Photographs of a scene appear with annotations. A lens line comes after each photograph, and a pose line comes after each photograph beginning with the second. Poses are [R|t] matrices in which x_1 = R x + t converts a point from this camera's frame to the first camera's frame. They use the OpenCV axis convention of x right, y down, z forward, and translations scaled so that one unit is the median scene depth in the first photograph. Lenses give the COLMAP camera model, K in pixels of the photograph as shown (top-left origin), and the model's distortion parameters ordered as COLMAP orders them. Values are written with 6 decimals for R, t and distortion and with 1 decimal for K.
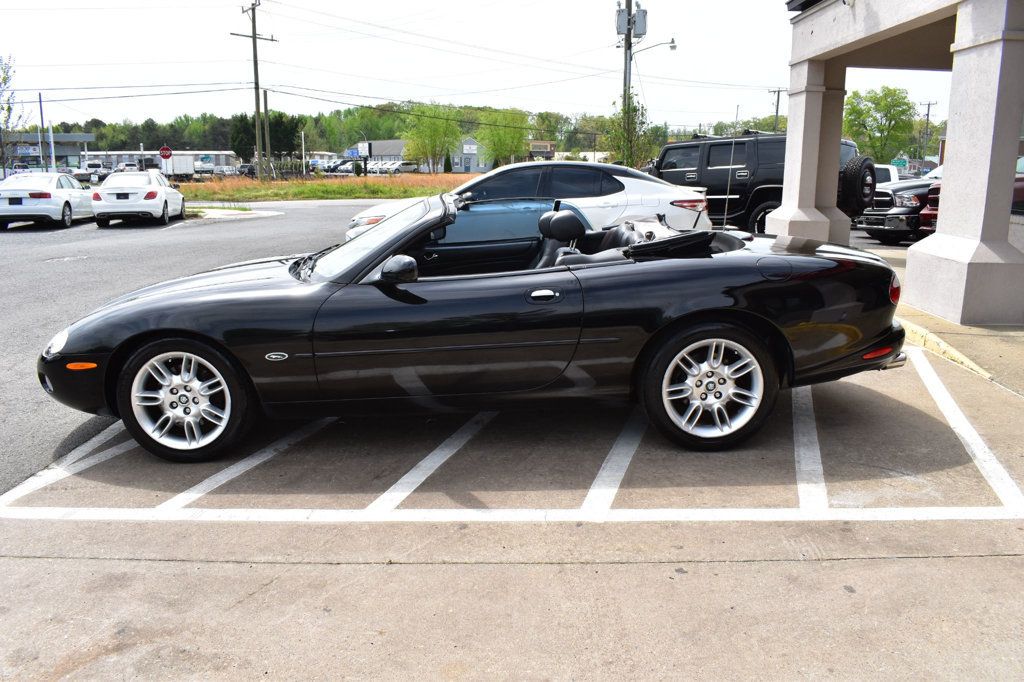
lens RADIAL K [[796.7, 0, 512.7], [0, 796.7, 345.9], [0, 0, 1]] dist [-0.103695, 0.021878]
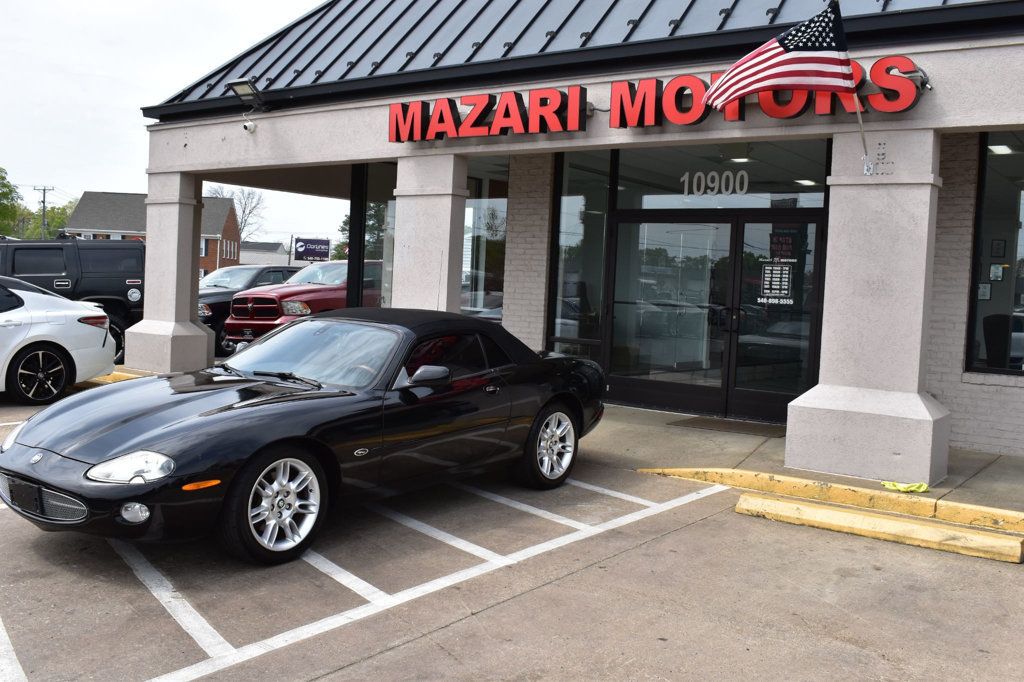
lens RADIAL K [[985.8, 0, 511.0], [0, 985.8, 339.4], [0, 0, 1]] dist [-0.075755, 0.000000]
pose [[0.573716, -0.022466, 0.818746, -0.380700], [0.141180, 0.987374, -0.071835, -0.011689], [-0.806795, 0.156804, 0.569644, -0.008112]]
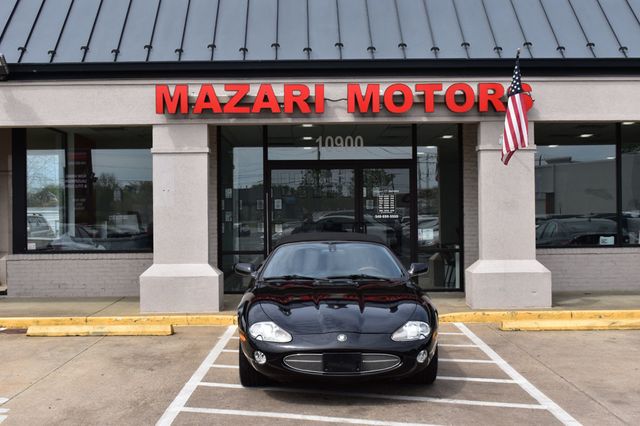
lens RADIAL K [[833.1, 0, 321.2], [0, 833.1, 210.1], [0, 0, 1]] dist [-0.033982, 0.000000]
pose [[-0.045617, 0.004267, 0.998950, -0.754138], [0.232797, 0.972504, 0.006477, -0.121212], [-0.971455, 0.232848, -0.045356, 0.470911]]
